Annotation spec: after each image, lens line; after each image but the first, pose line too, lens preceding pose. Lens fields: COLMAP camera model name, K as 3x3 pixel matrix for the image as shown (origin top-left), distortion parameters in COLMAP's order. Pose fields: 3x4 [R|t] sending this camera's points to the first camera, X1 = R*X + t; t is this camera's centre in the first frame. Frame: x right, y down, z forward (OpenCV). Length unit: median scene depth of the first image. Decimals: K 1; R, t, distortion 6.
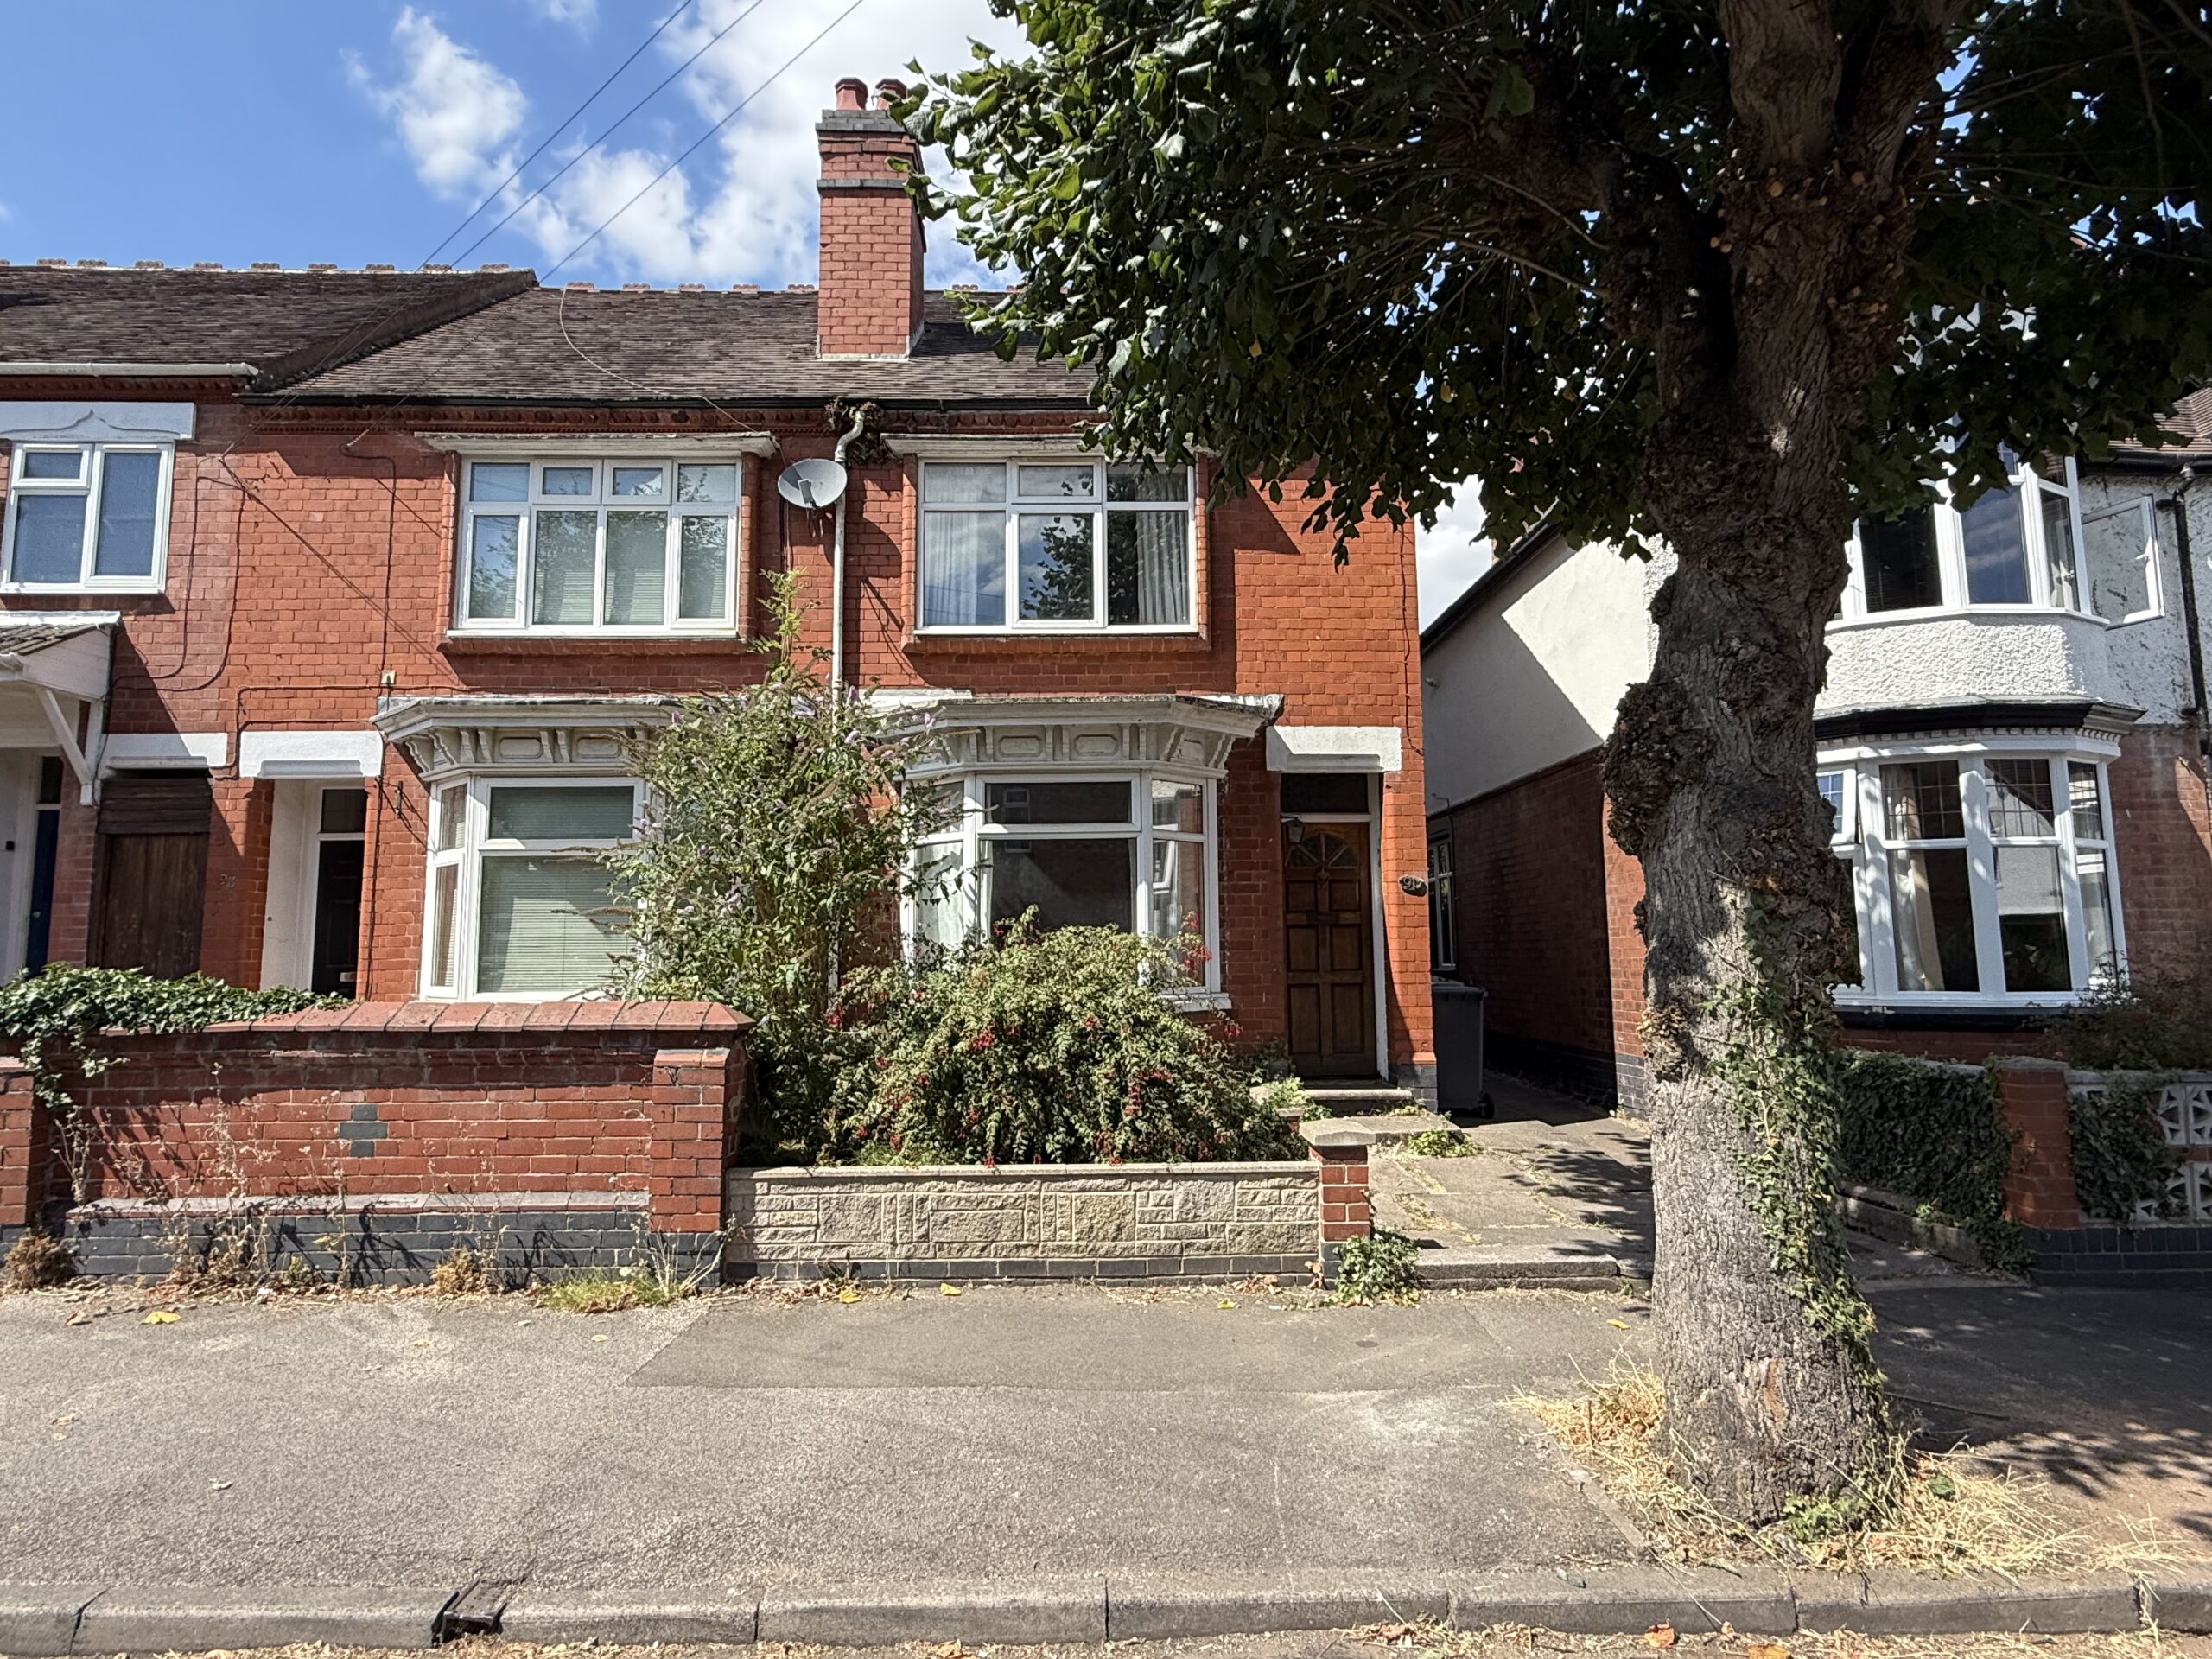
lens RADIAL K [[1158.5, 0, 1103.7], [0, 1158.5, 838.6], [0, 0, 1]] dist [-0.000456, 0.000501]
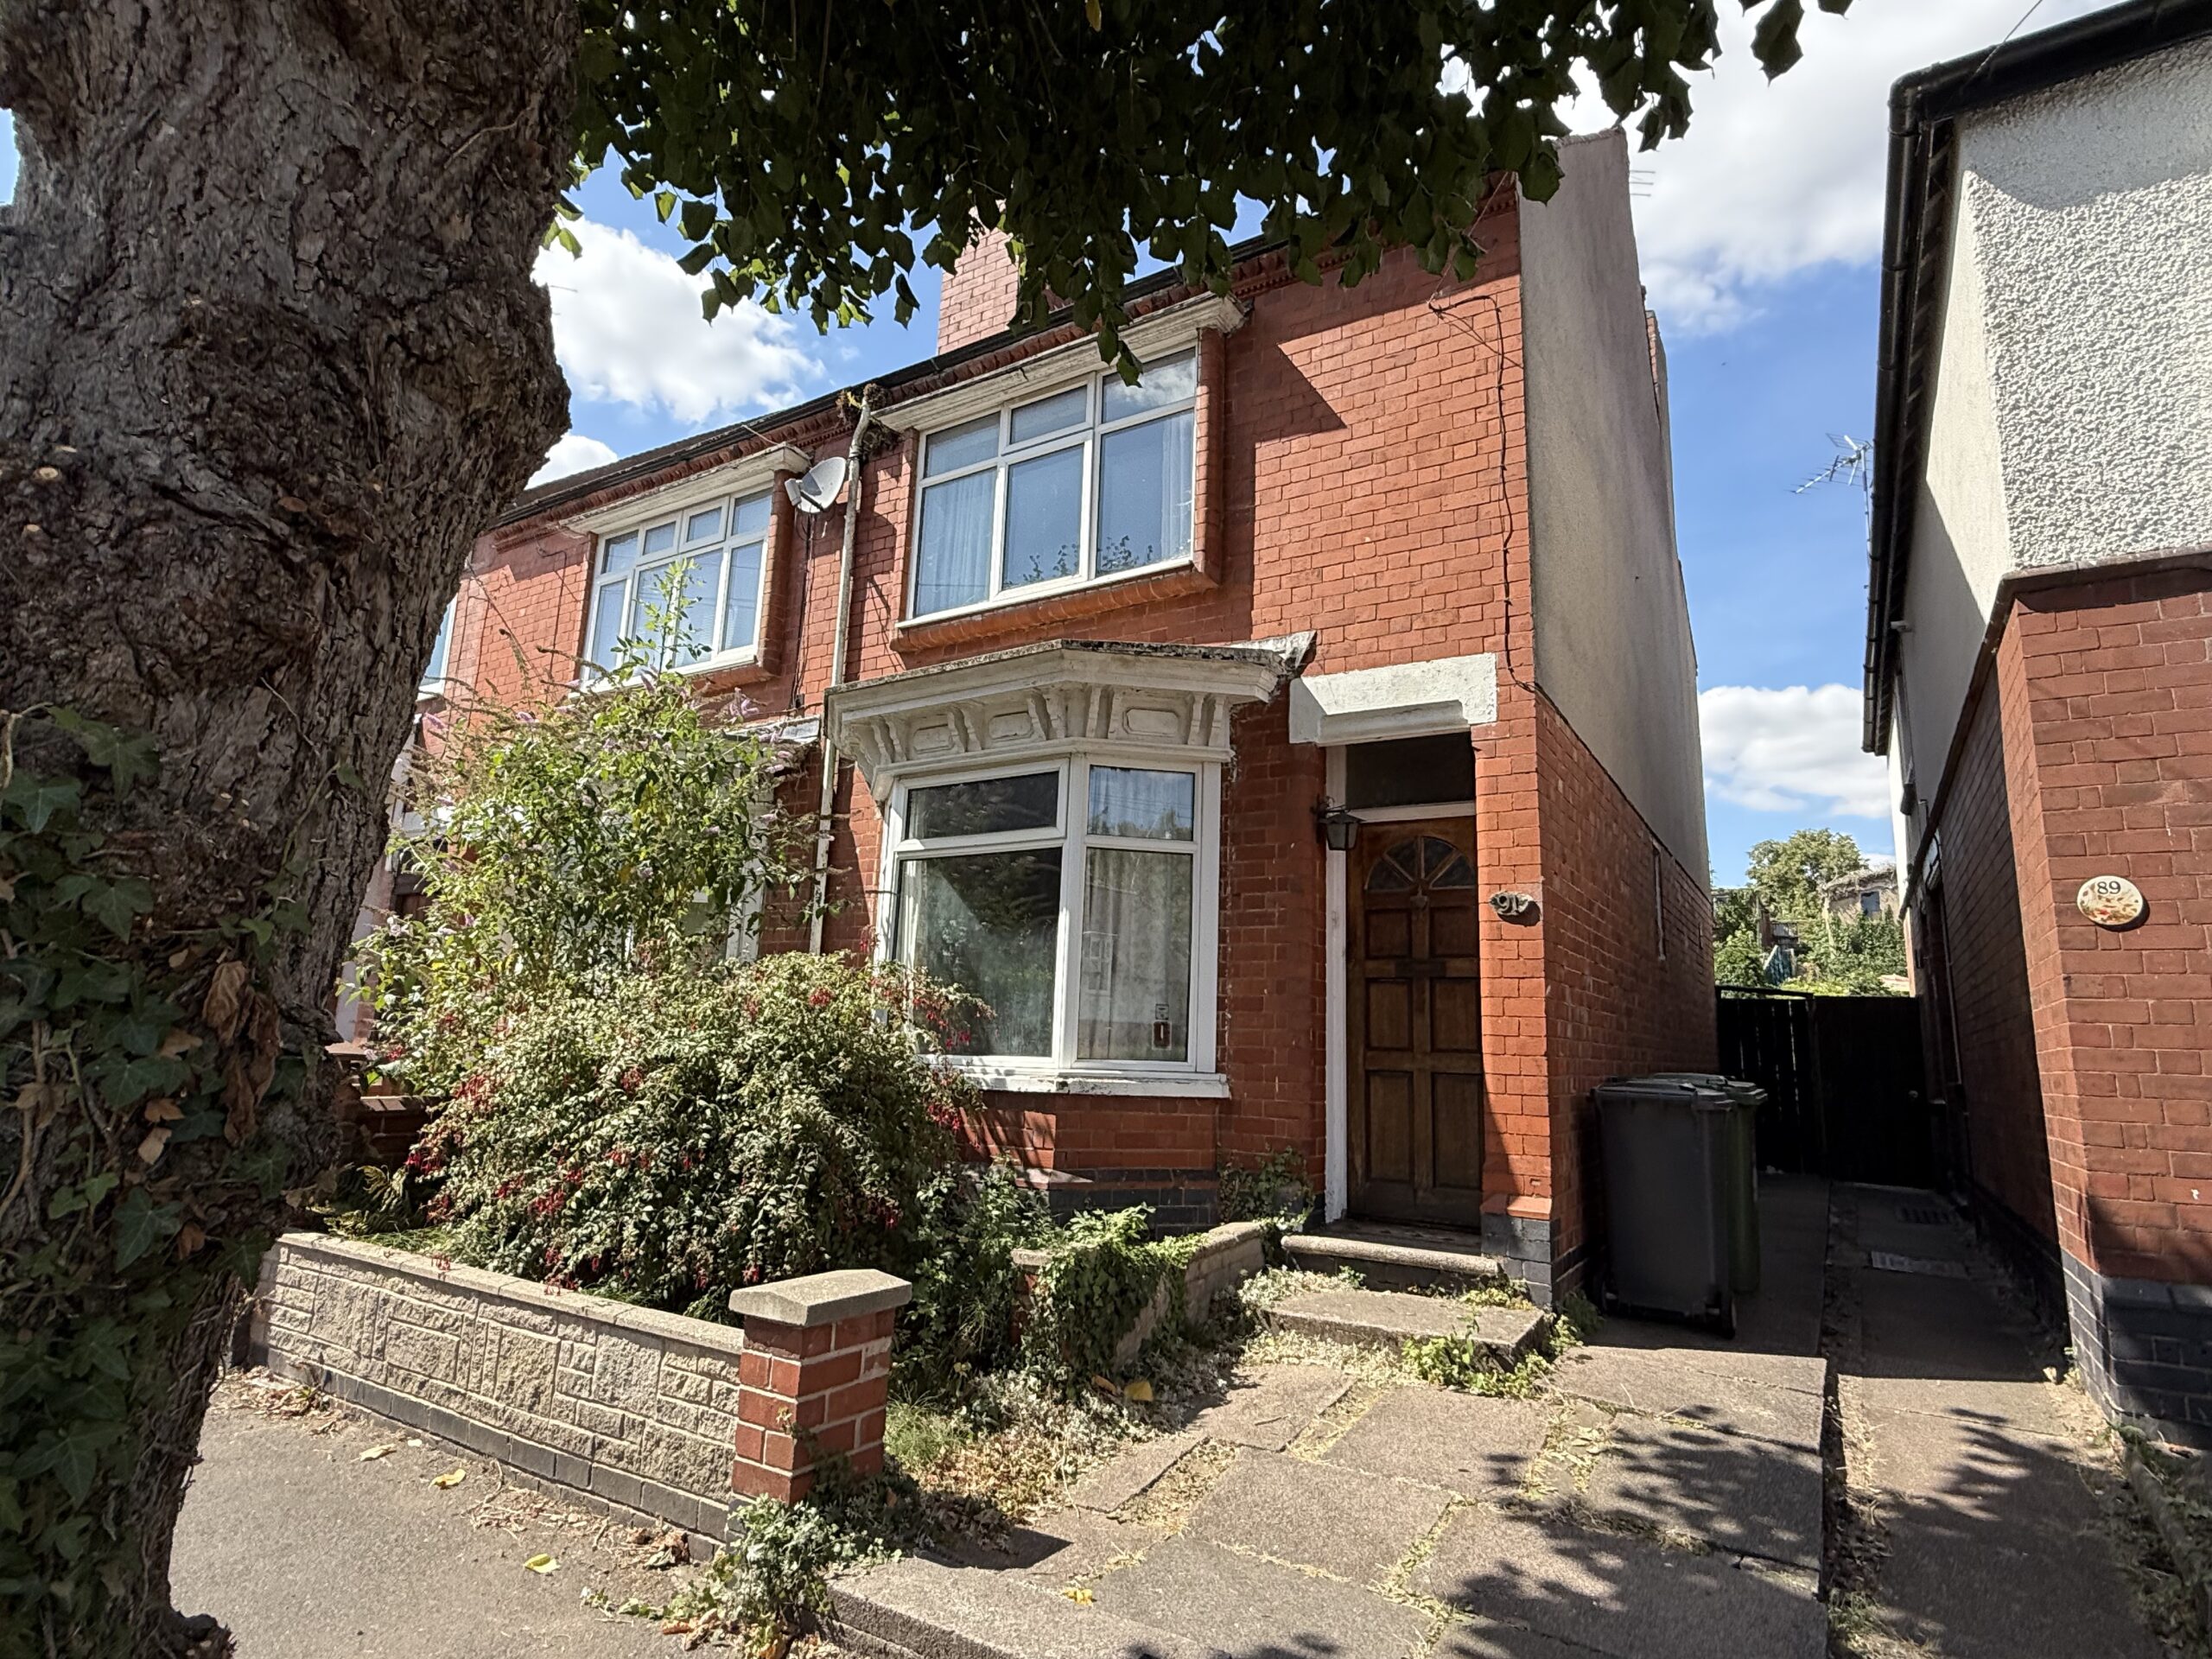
lens RADIAL K [[1158.5, 0, 1104.2], [0, 1158.5, 823.6], [0, 0, 1]] dist [-0.000456, 0.000501]
pose [[0.836970, -0.067601, -0.543058, 0.415193], [0.012802, 0.994488, -0.104065, 0.056686], [0.547100, 0.080147, 0.833222, 0.383465]]
